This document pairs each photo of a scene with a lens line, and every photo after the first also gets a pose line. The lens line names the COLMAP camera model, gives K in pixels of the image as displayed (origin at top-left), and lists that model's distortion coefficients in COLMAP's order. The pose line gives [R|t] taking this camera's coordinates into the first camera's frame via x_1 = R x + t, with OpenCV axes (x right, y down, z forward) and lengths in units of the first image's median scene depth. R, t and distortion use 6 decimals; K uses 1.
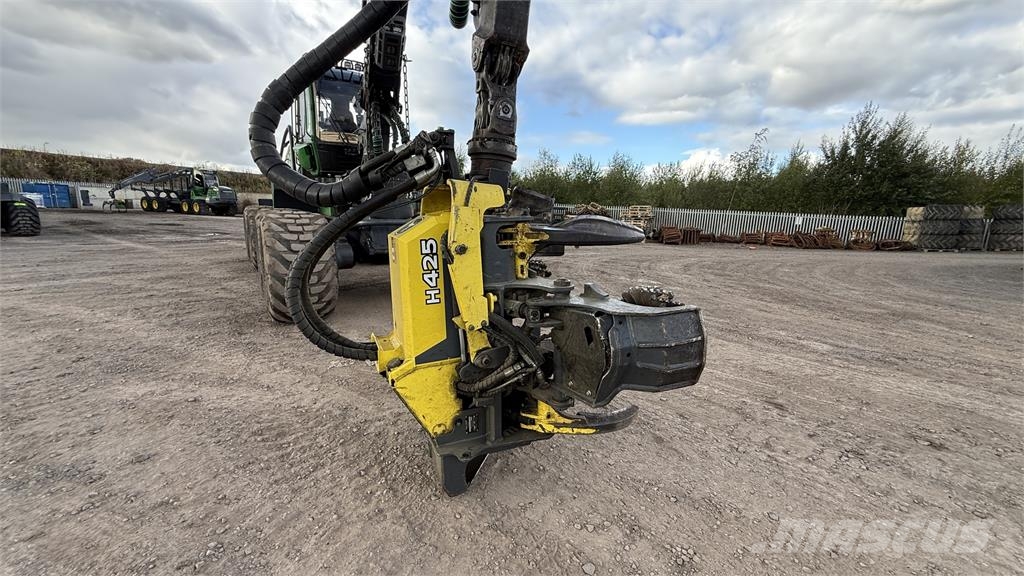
lens RADIAL K [[412.5, 0, 514.9], [0, 412.5, 299.8], [0, 0, 1]] dist [0.001680, -0.000307]
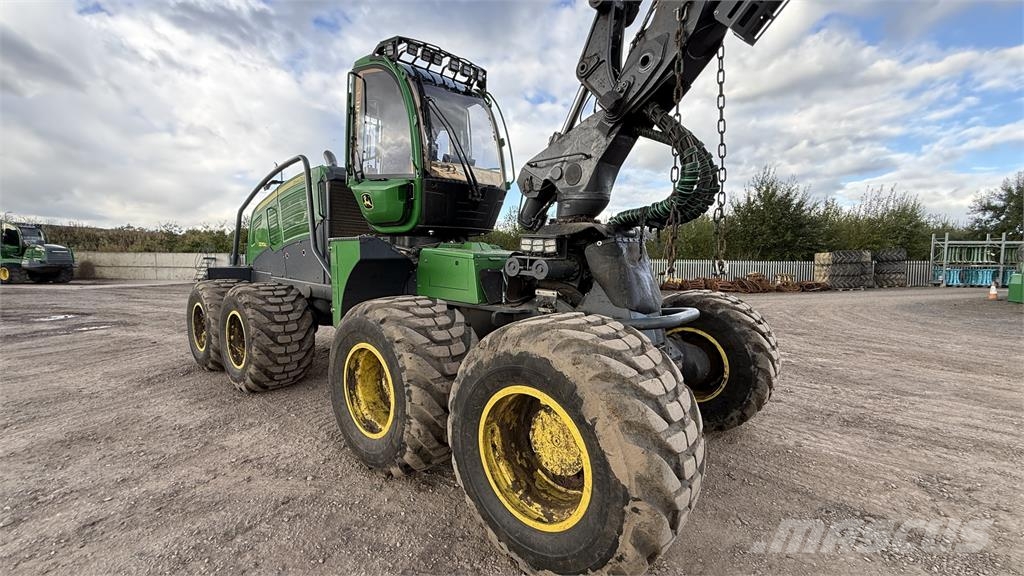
lens RADIAL K [[412.5, 0, 508.8], [0, 412.5, 306.6], [0, 0, 1]] dist [0.001680, -0.000307]
pose [[0.962592, -0.056680, 0.264960, -0.165277], [0.082912, 0.992585, -0.088883, -0.043746], [-0.257958, 0.107526, 0.960154, 0.133307]]
